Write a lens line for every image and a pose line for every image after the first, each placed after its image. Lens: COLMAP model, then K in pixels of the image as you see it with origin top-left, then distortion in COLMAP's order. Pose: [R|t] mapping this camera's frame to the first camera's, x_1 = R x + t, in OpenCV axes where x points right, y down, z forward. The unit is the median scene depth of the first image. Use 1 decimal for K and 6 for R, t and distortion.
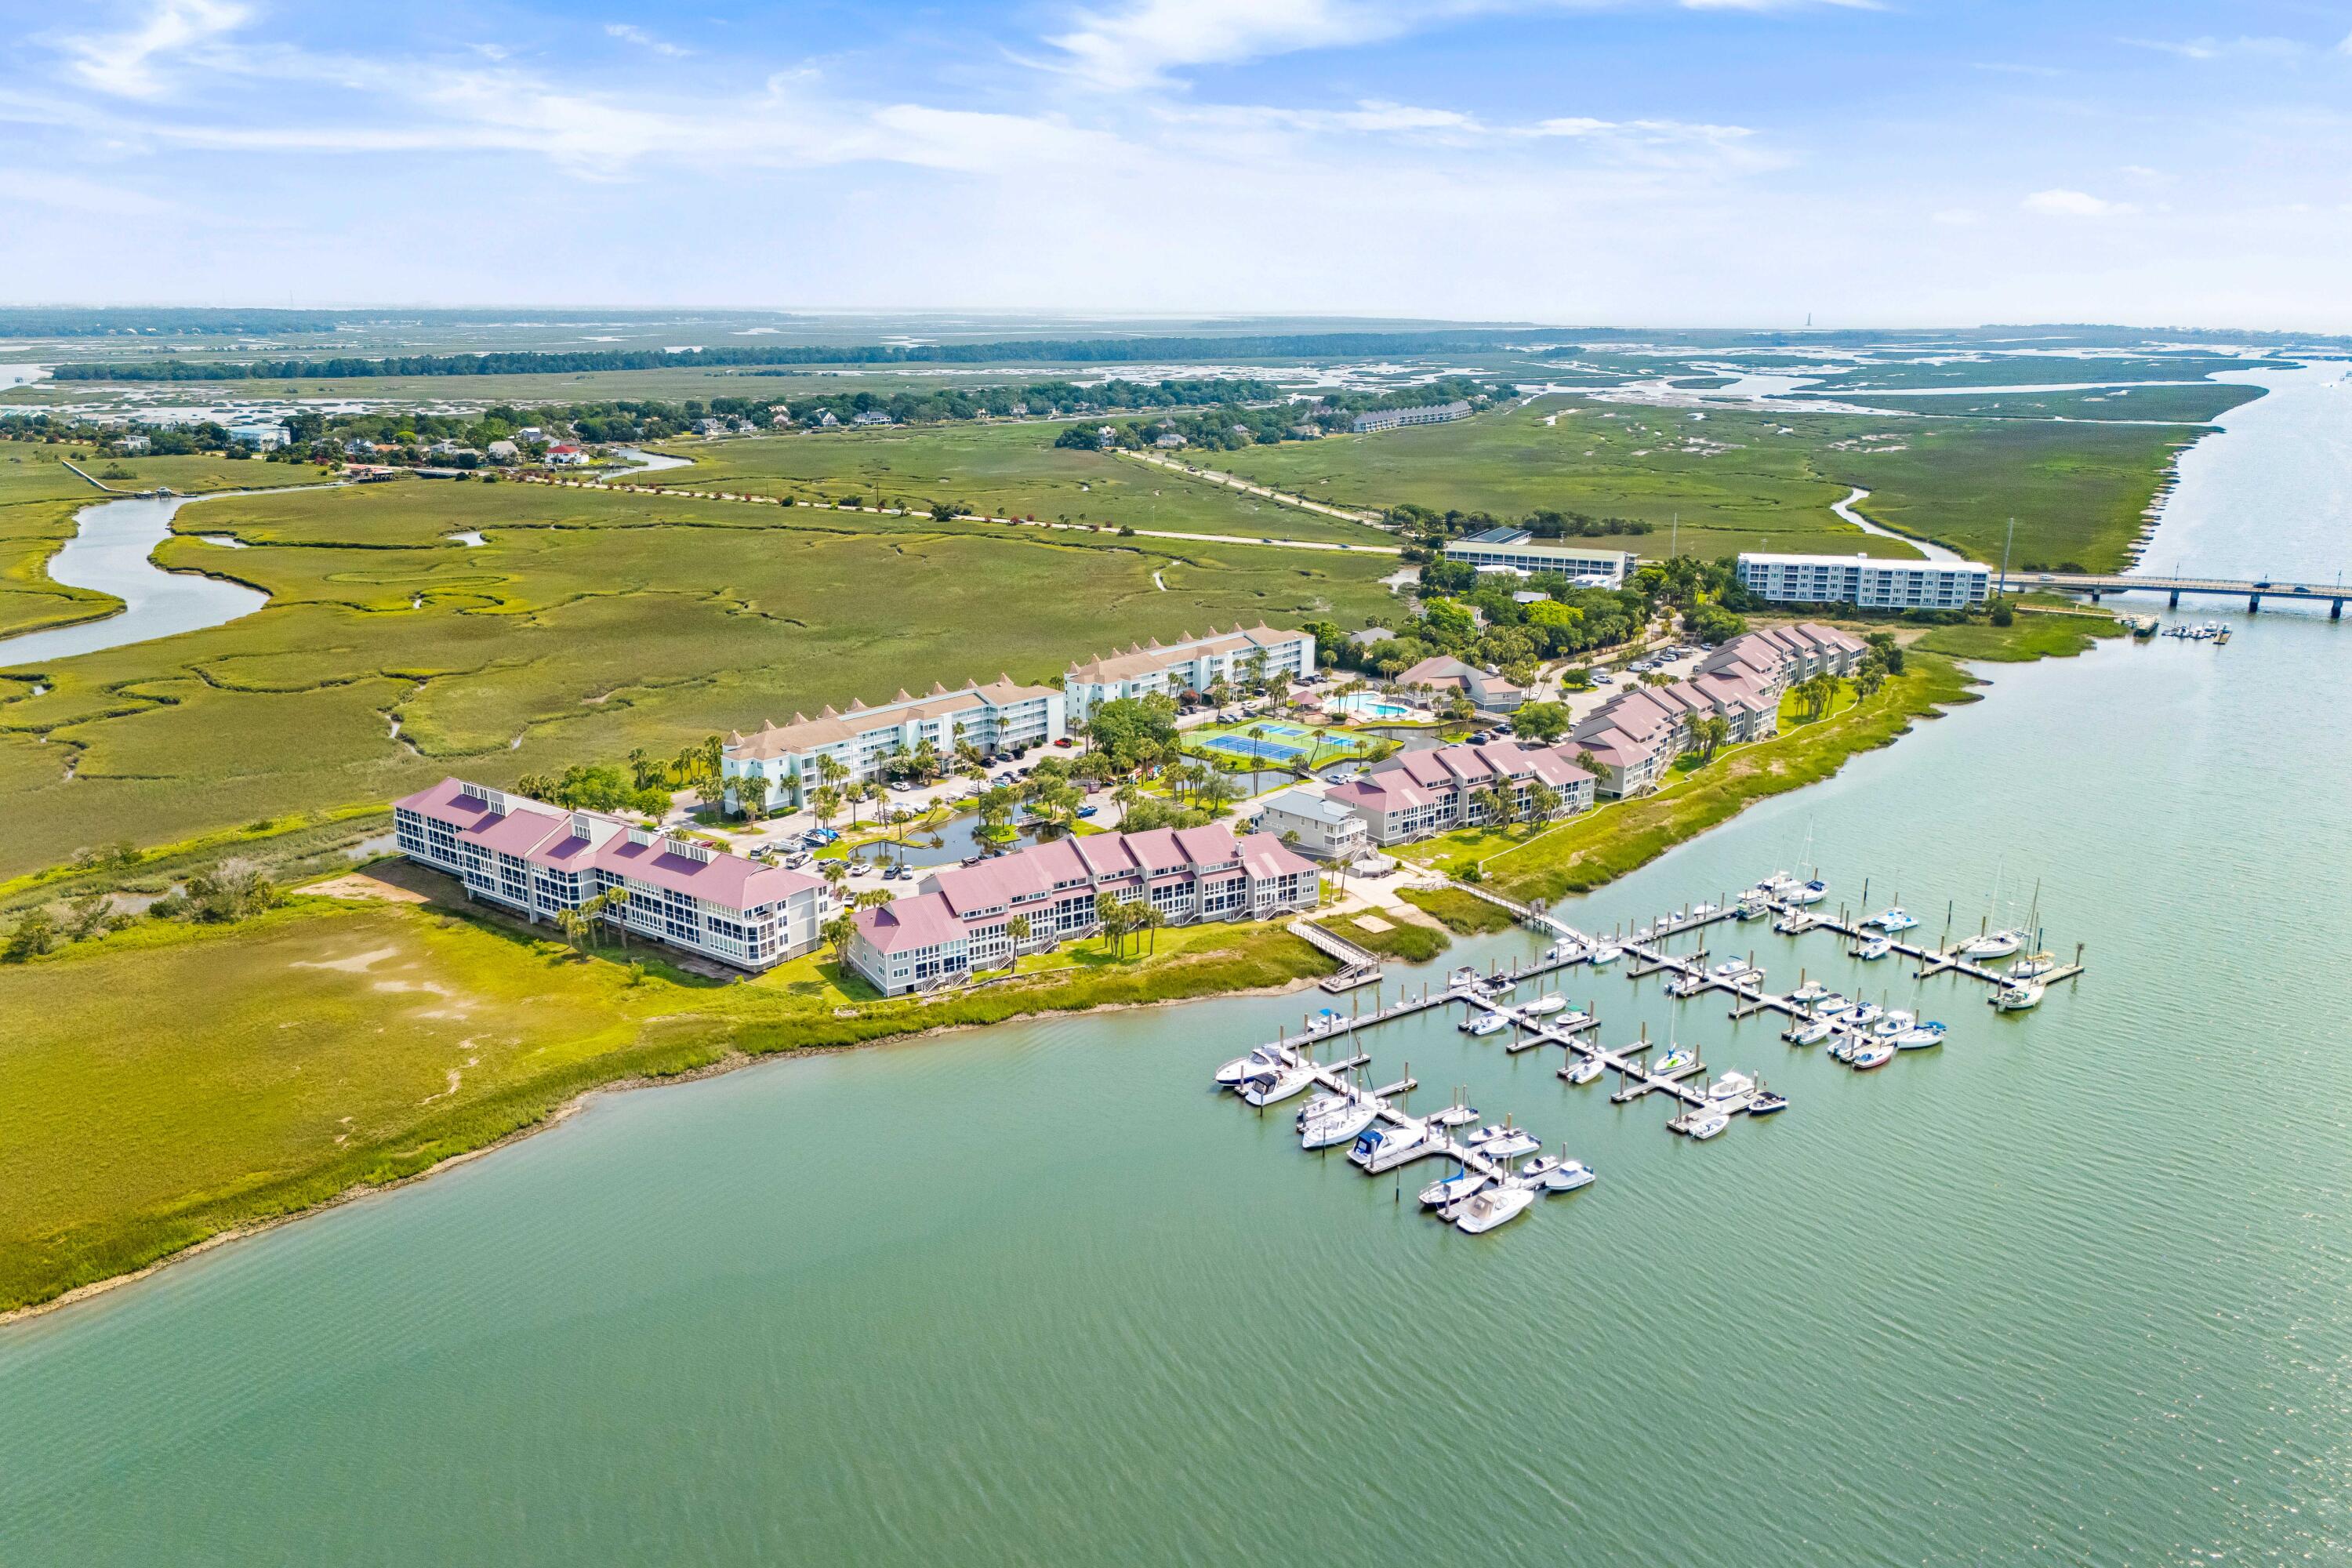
lens RADIAL K [[1727.4, 0, 1176.0], [0, 1727.4, 784.0], [0, 0, 1]] dist [0.071058, -0.054553]
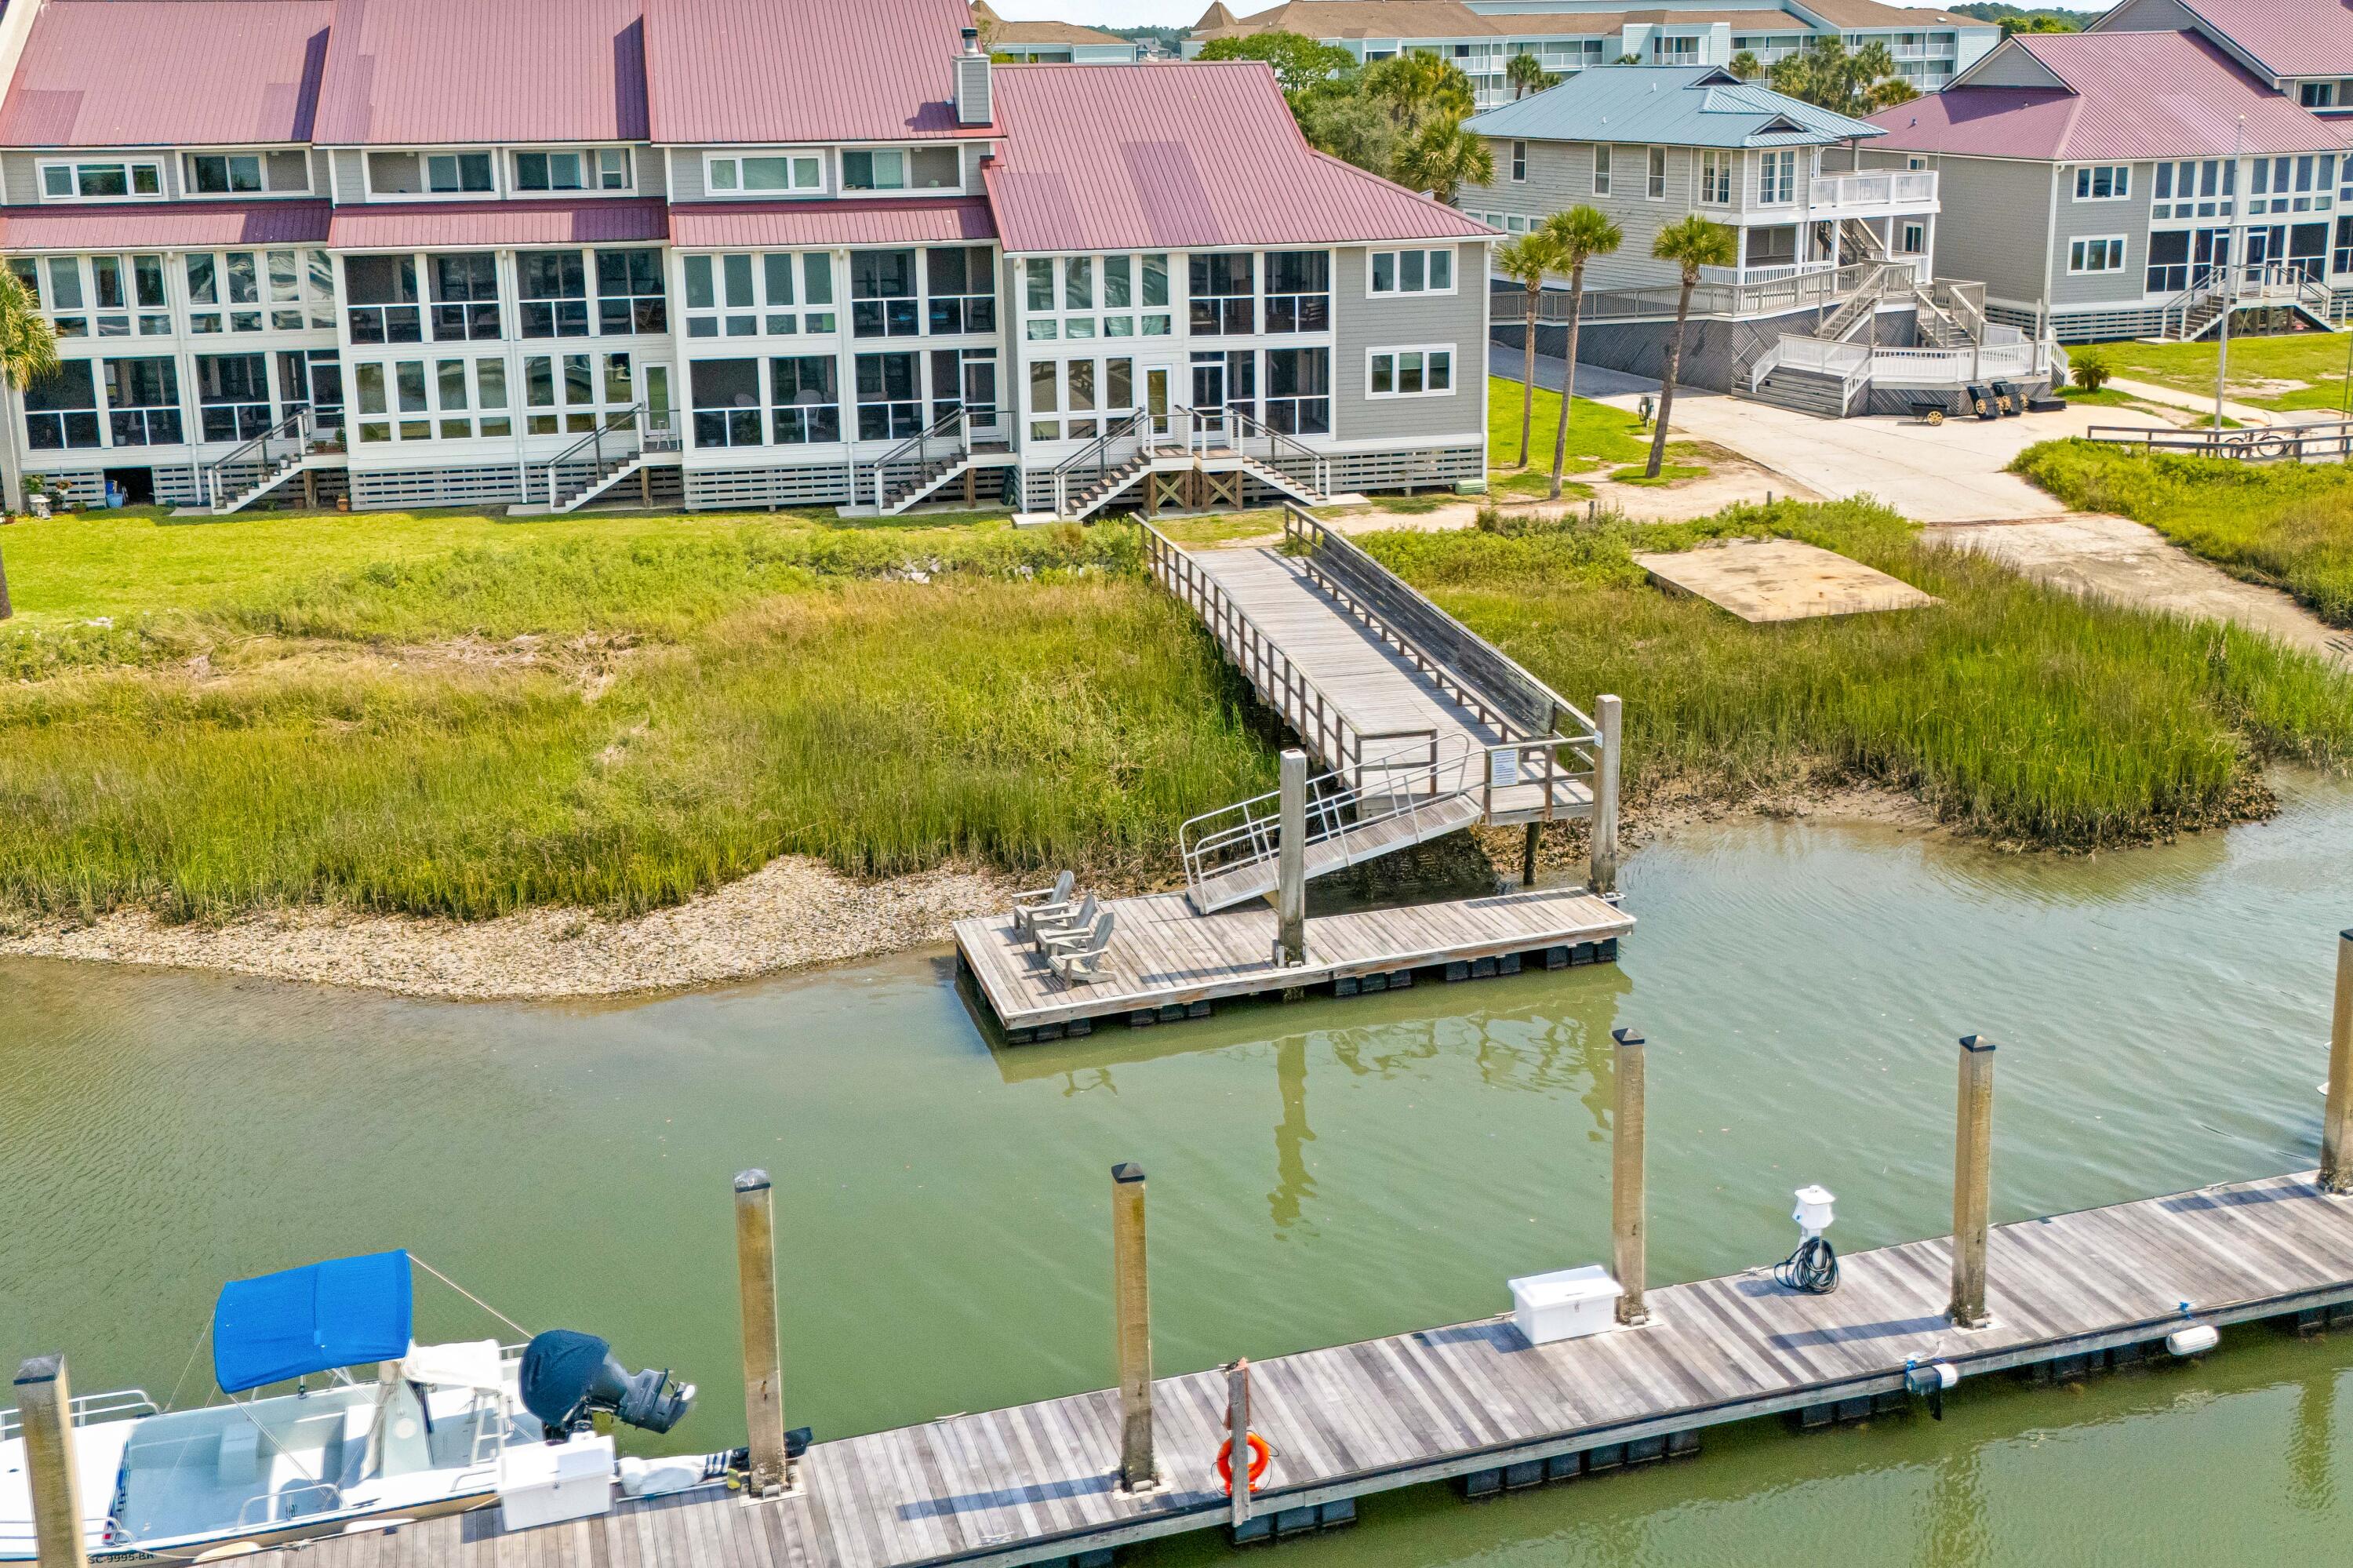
lens RADIAL K [[2290.1, 0, 1176.5], [0, 2290.1, 784.0], [0, 0, 1]] dist [0.009091, 0.001199]
pose [[0.947861, 0.085410, -0.307027, 0.125971], [-0.074217, 0.996088, 0.047972, 0.091510], [0.309923, -0.022684, 0.950491, 0.807554]]
